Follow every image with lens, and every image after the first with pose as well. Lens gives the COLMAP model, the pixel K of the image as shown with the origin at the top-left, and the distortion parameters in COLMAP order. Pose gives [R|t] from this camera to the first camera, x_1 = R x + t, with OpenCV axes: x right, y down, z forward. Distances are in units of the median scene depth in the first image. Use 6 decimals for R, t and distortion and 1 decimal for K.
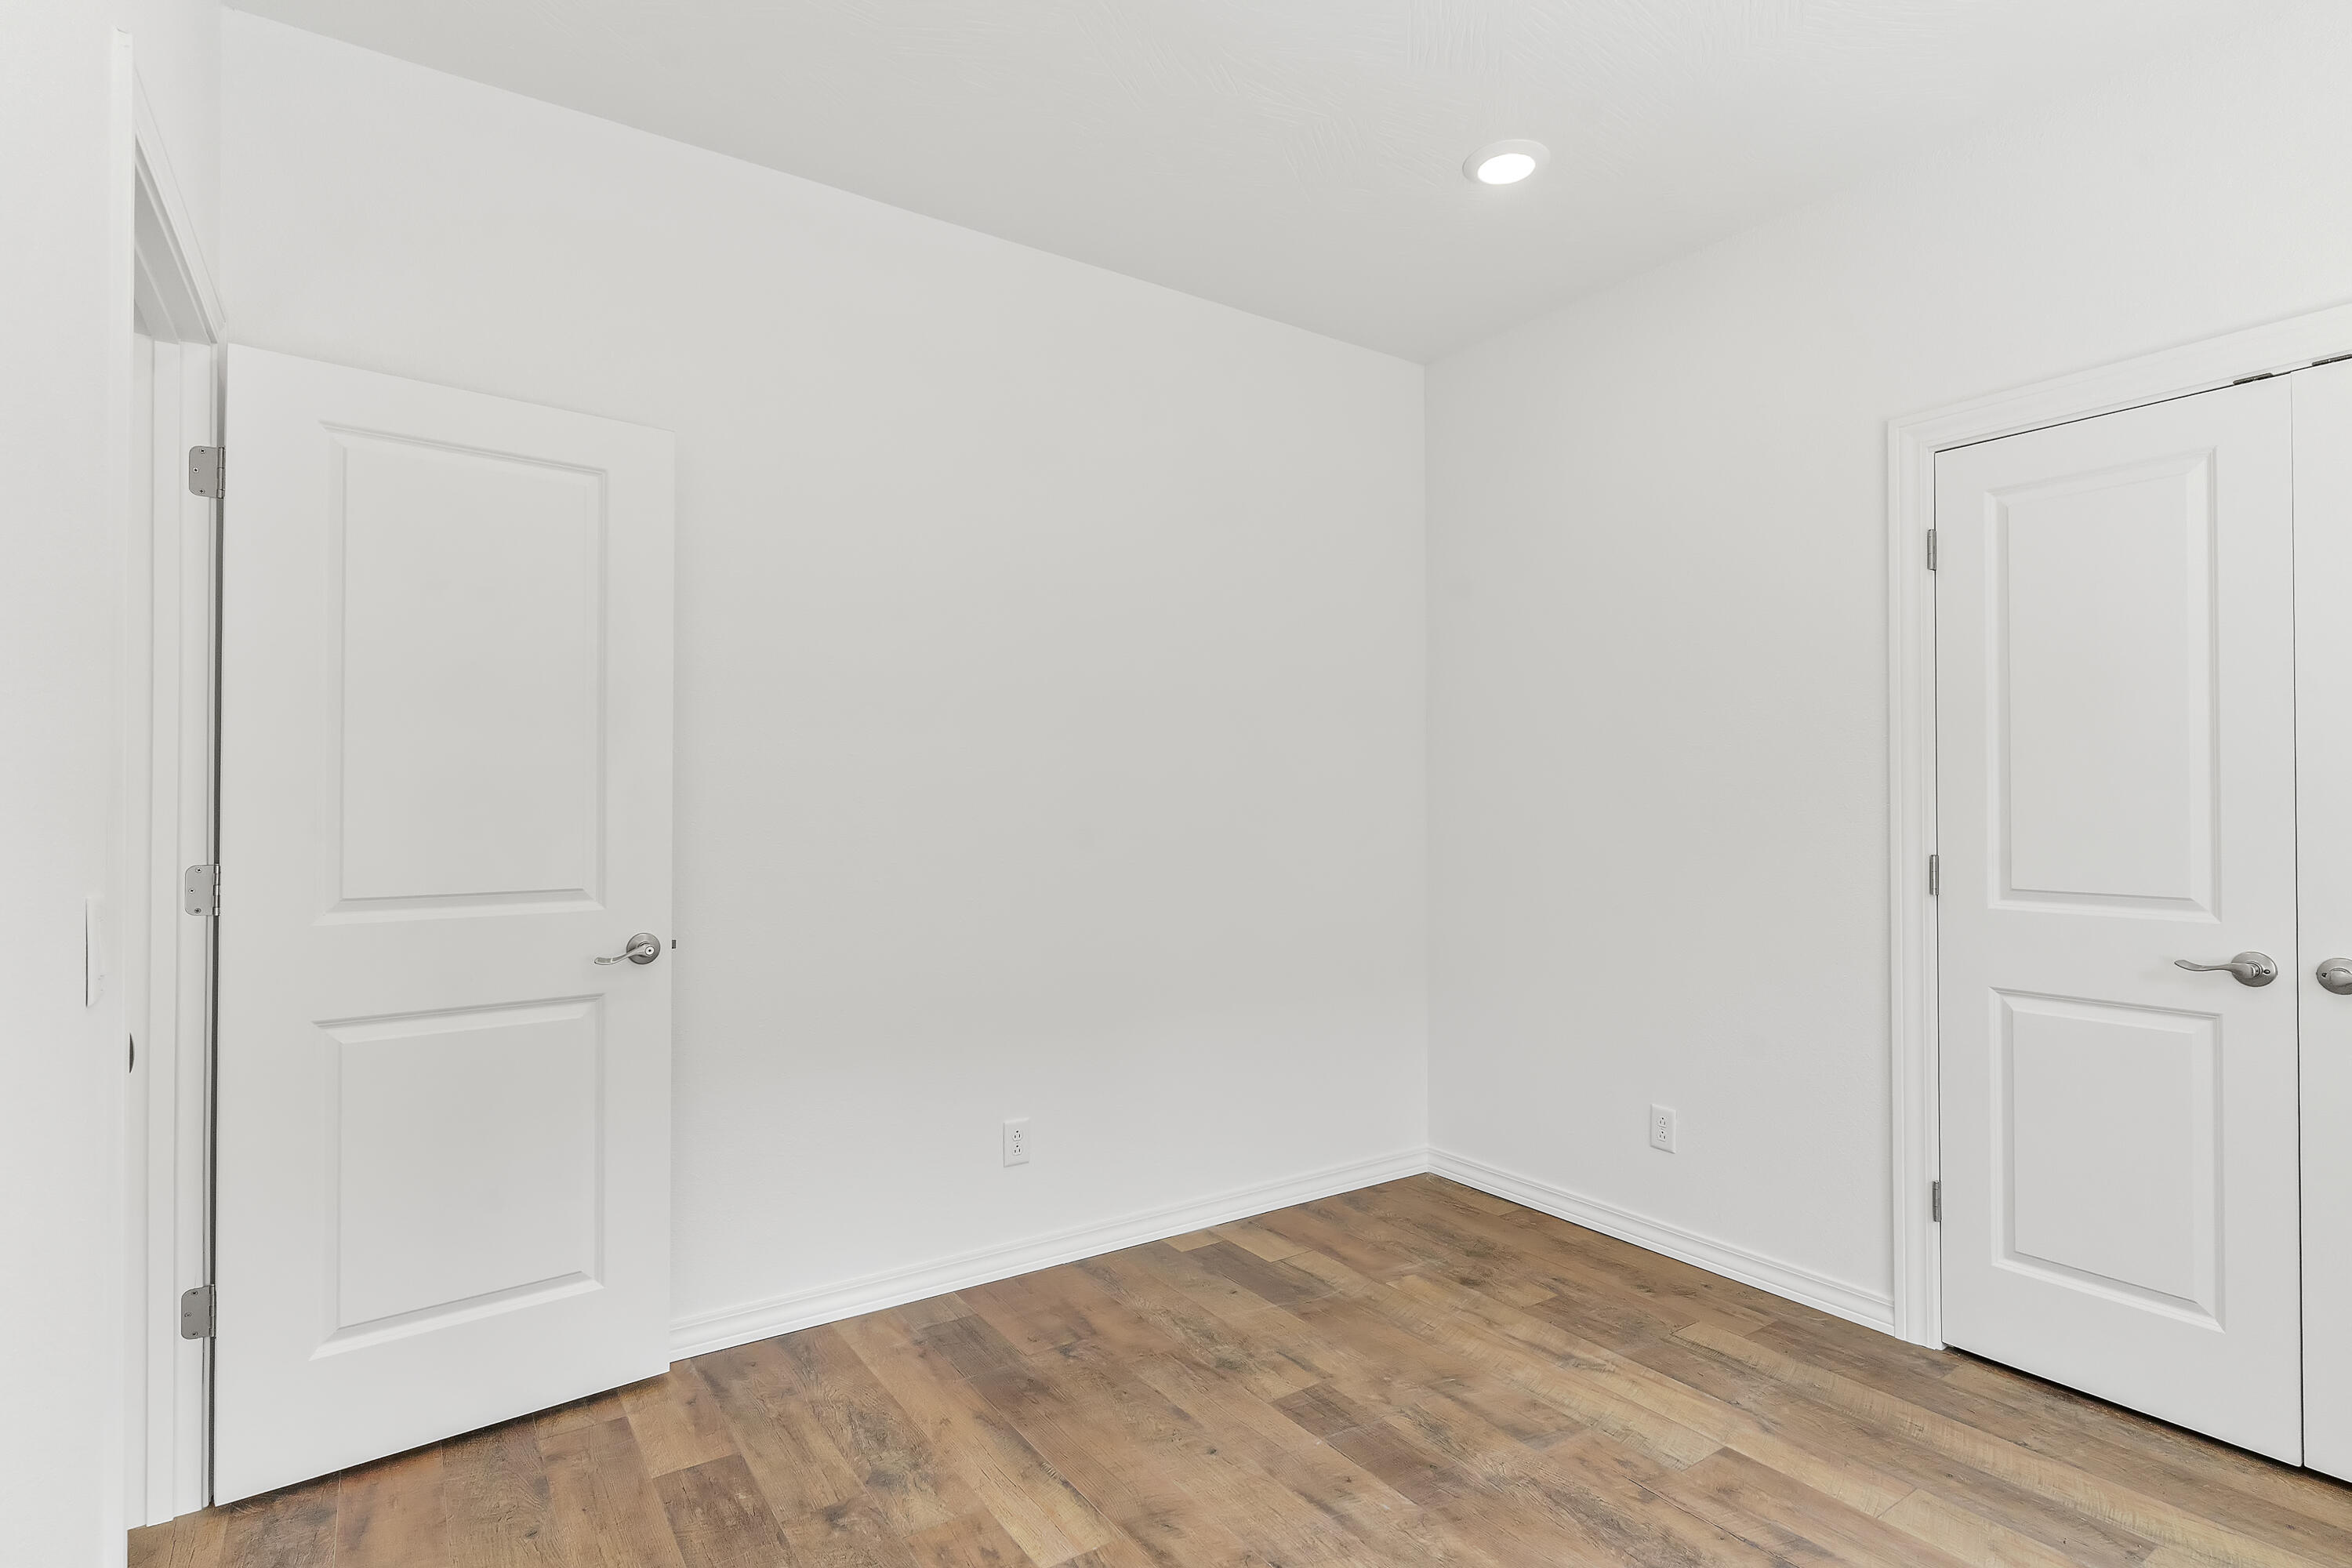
lens RADIAL K [[1183.9, 0, 1173.4], [0, 1183.9, 795.5], [0, 0, 1]] dist [0.003581, 0.000407]
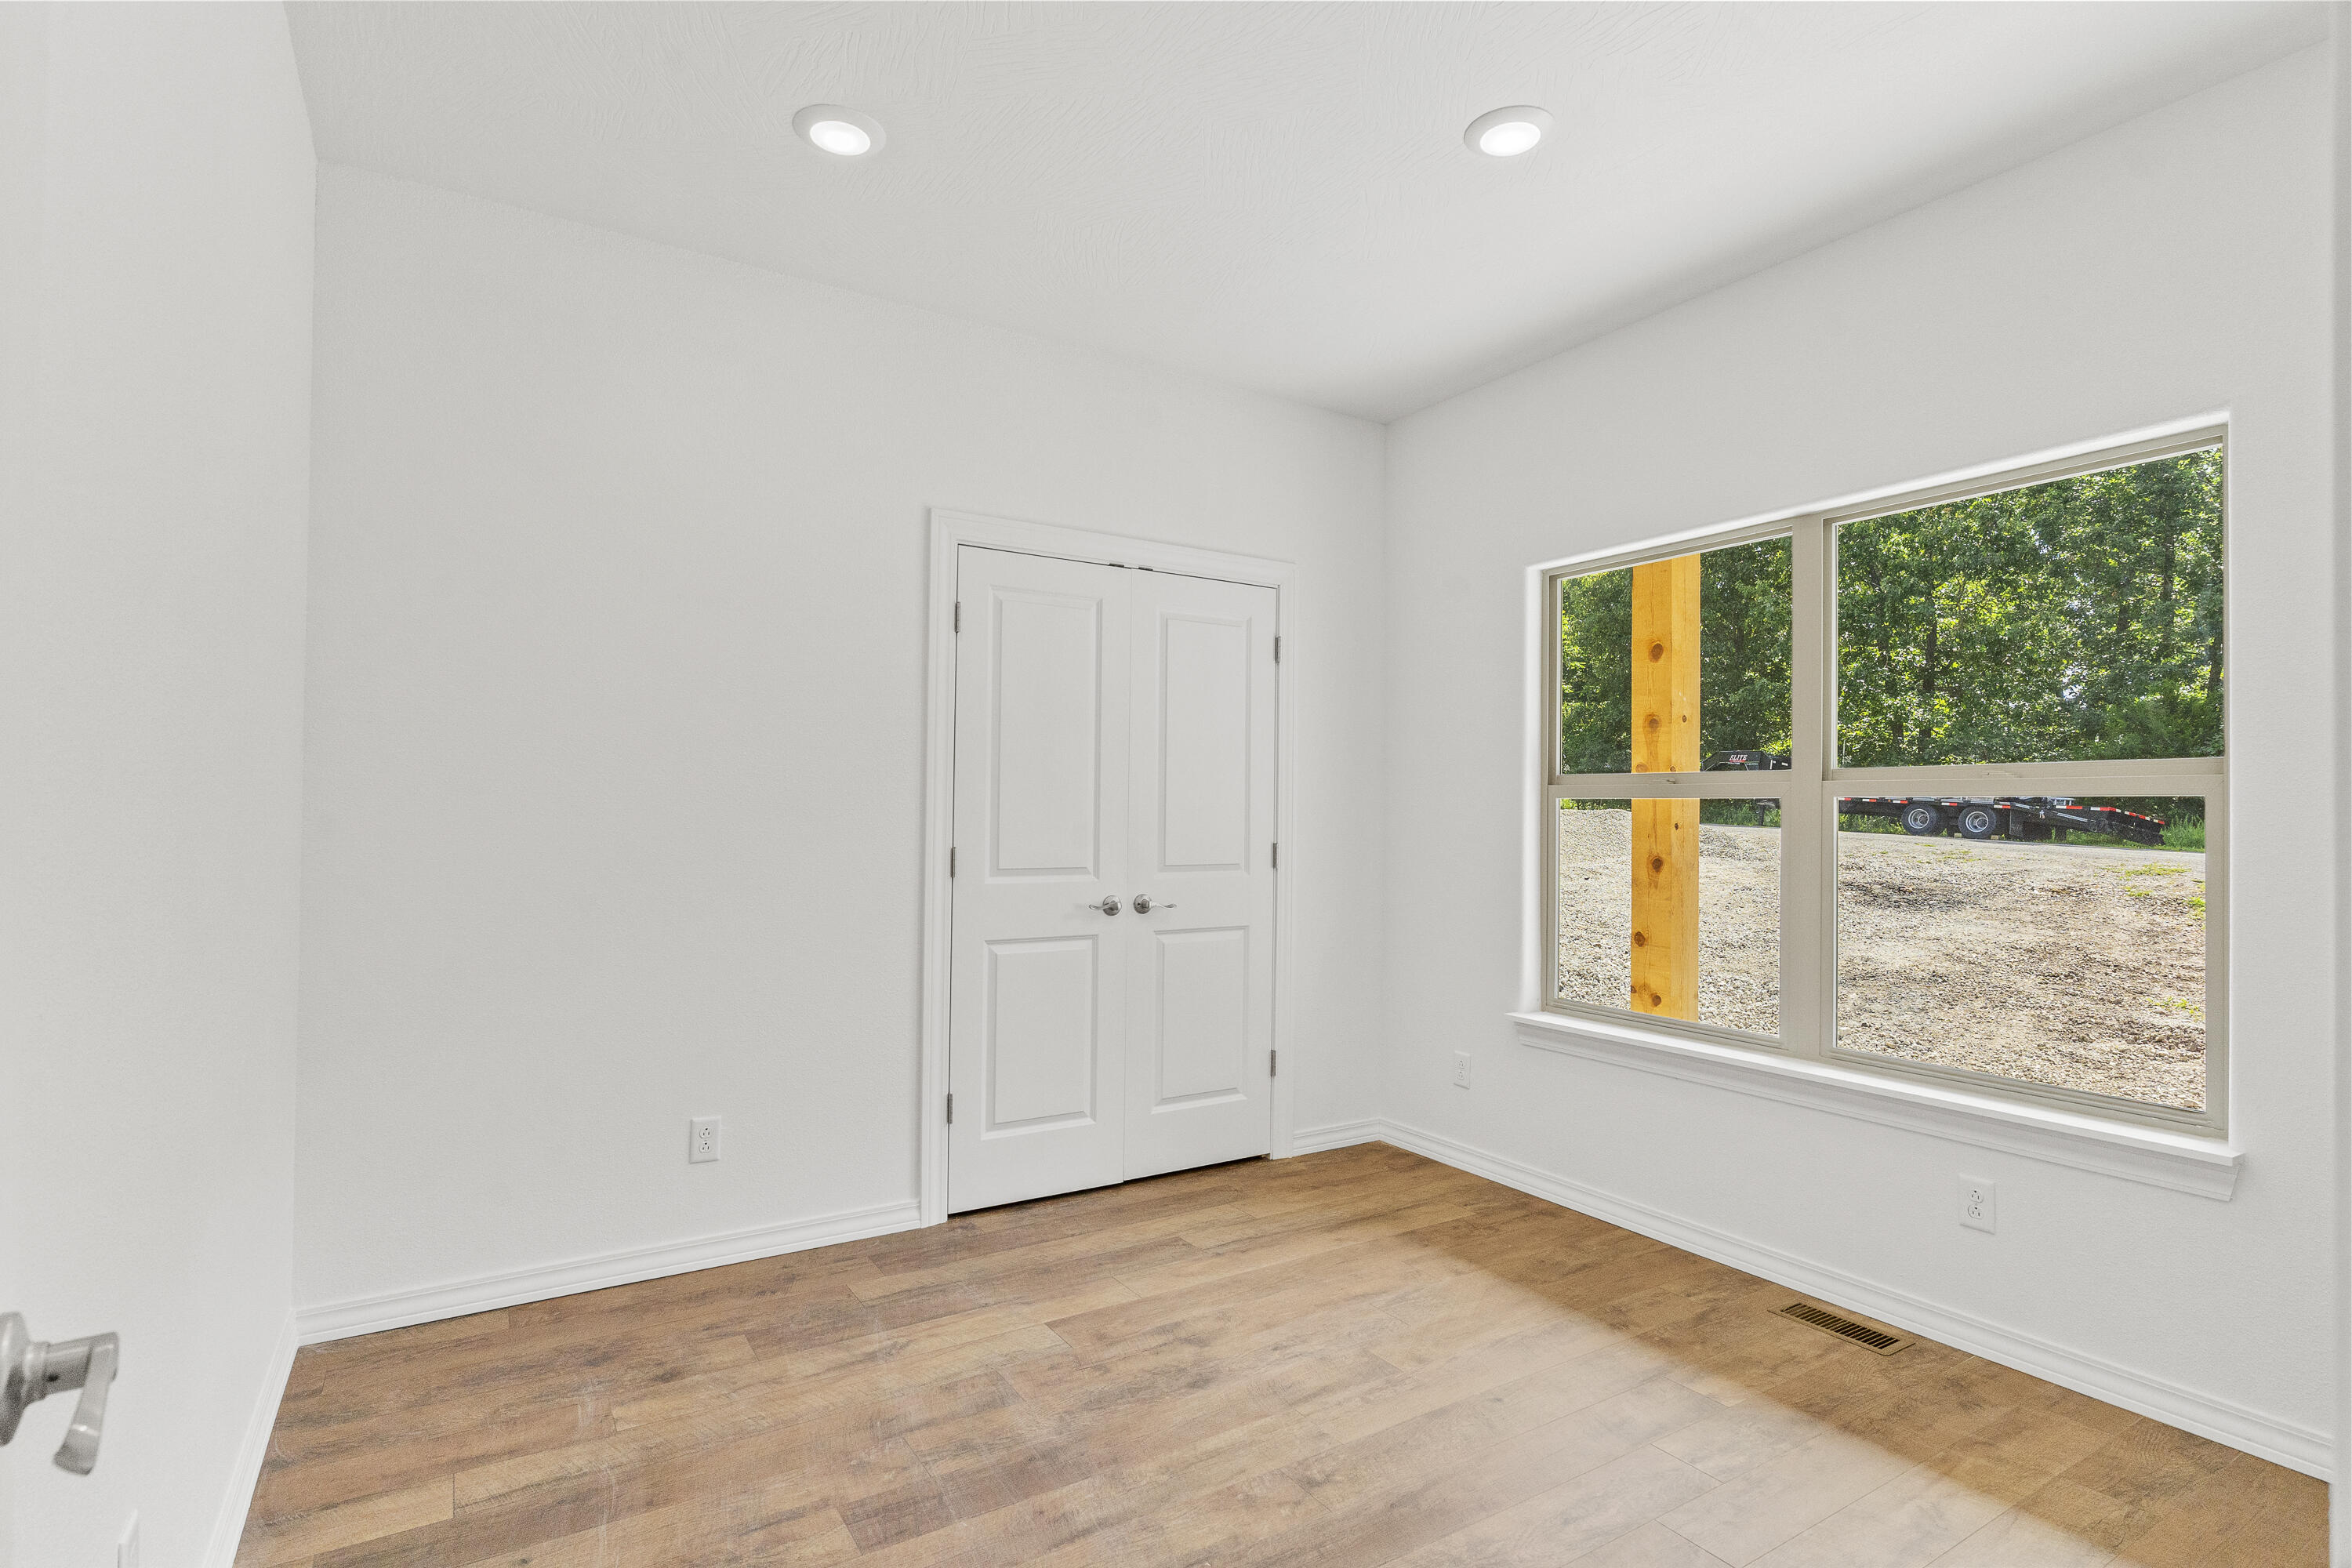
lens RADIAL K [[1183.9, 0, 1173.4], [0, 1183.9, 795.5], [0, 0, 1]] dist [0.003581, 0.000407]
pose [[0.018790, 0.012997, 0.999739, -0.691554], [-0.015425, 0.999800, -0.012708, 0.005522], [-0.999704, -0.015182, 0.018987, 0.744986]]
